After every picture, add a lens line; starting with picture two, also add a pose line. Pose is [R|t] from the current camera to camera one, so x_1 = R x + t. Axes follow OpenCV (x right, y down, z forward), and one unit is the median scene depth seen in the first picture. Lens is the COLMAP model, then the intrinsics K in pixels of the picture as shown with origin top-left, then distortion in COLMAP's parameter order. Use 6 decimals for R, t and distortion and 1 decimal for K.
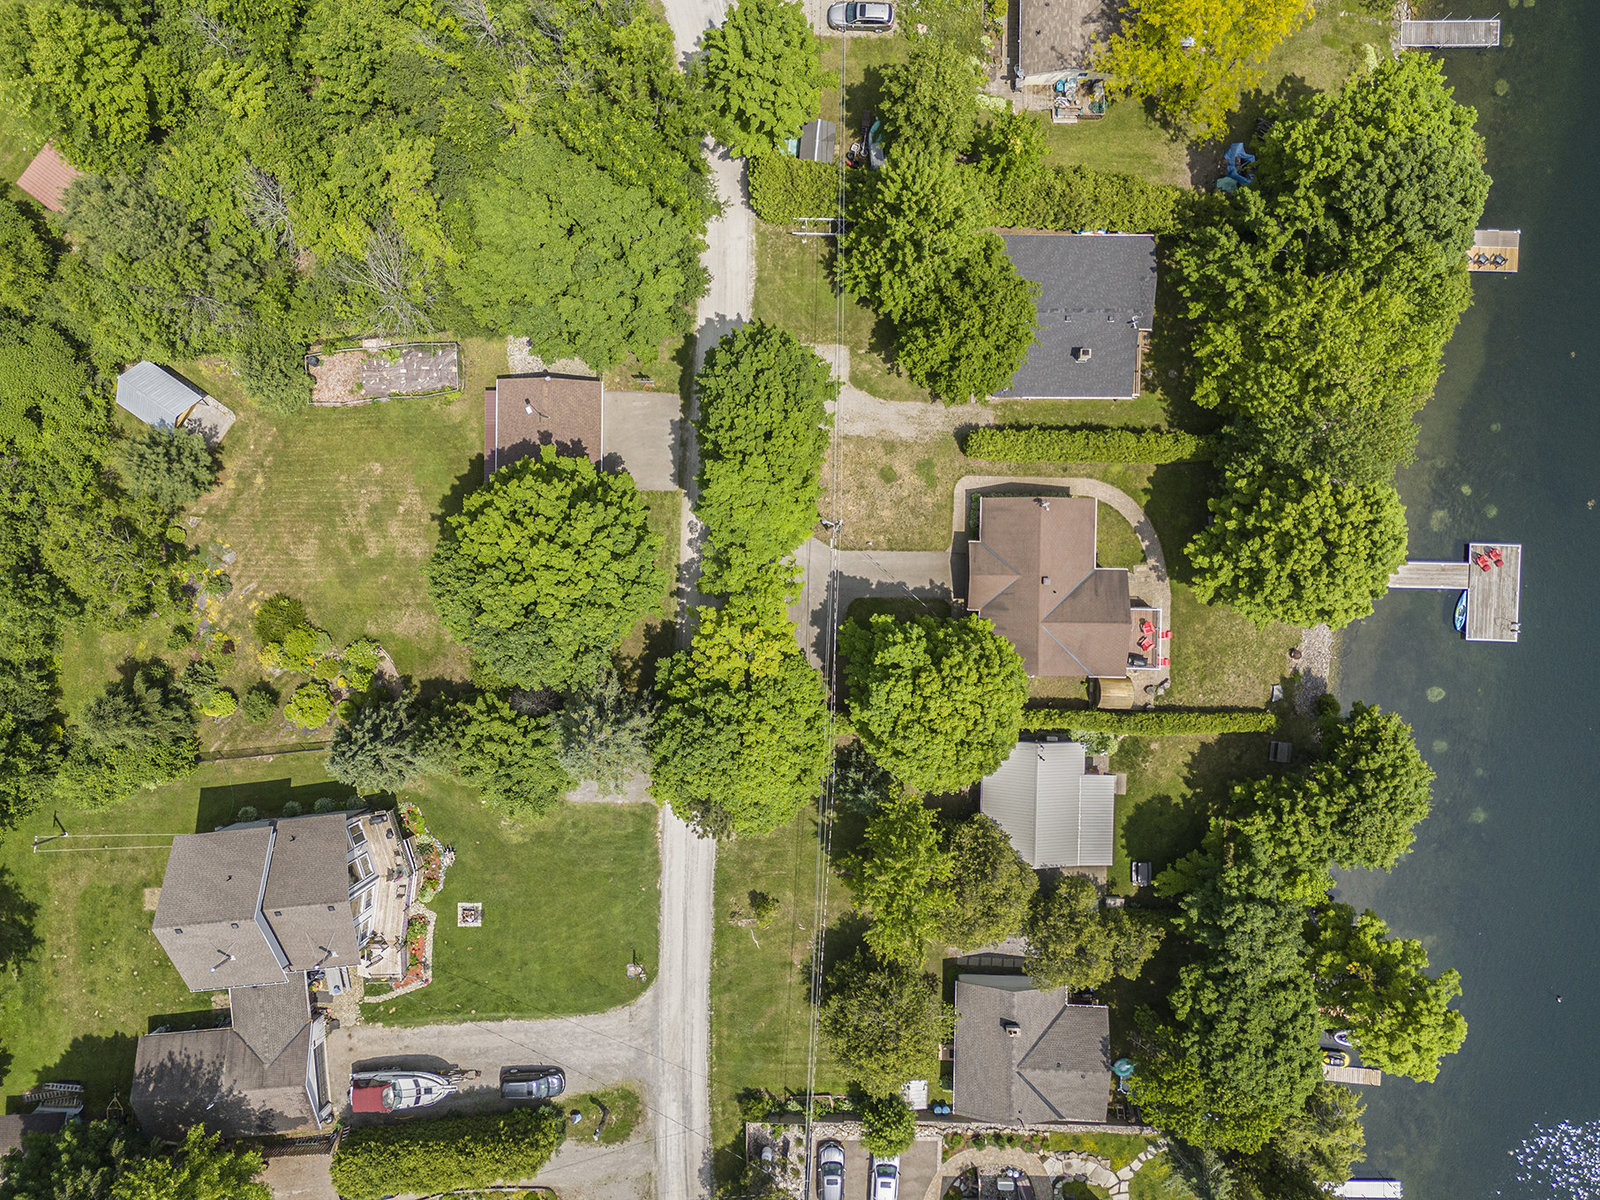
lens RADIAL K [[1186.4, 0, 763.4], [0, 1186.4, 608.9], [0, 0, 1]] dist [0.087072, -0.103280]
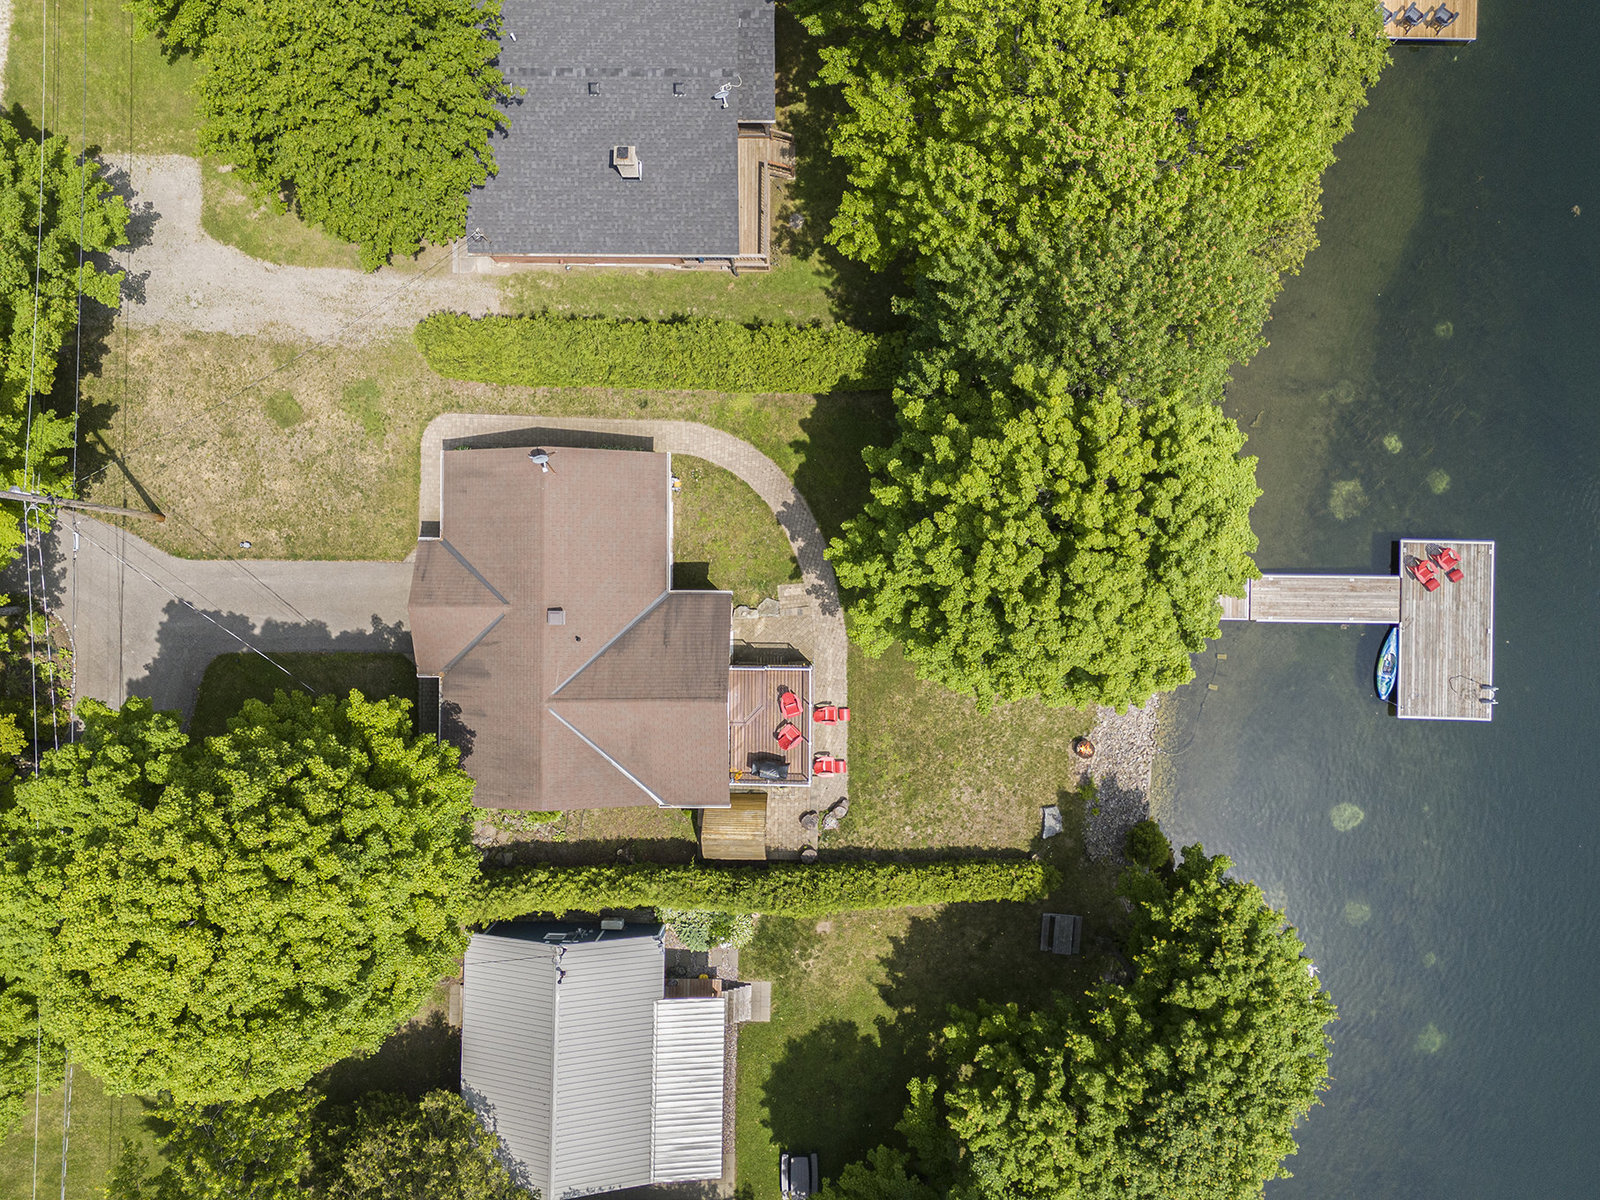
lens RADIAL K [[1186.4, 0, 763.4], [0, 1186.4, 608.9], [0, 0, 1]] dist [0.087072, -0.103280]
pose [[0.999711, -0.009149, 0.022213, 0.320773], [0.009737, 0.999602, -0.026492, -0.013226], [-0.021962, 0.026701, 0.999402, 0.521410]]
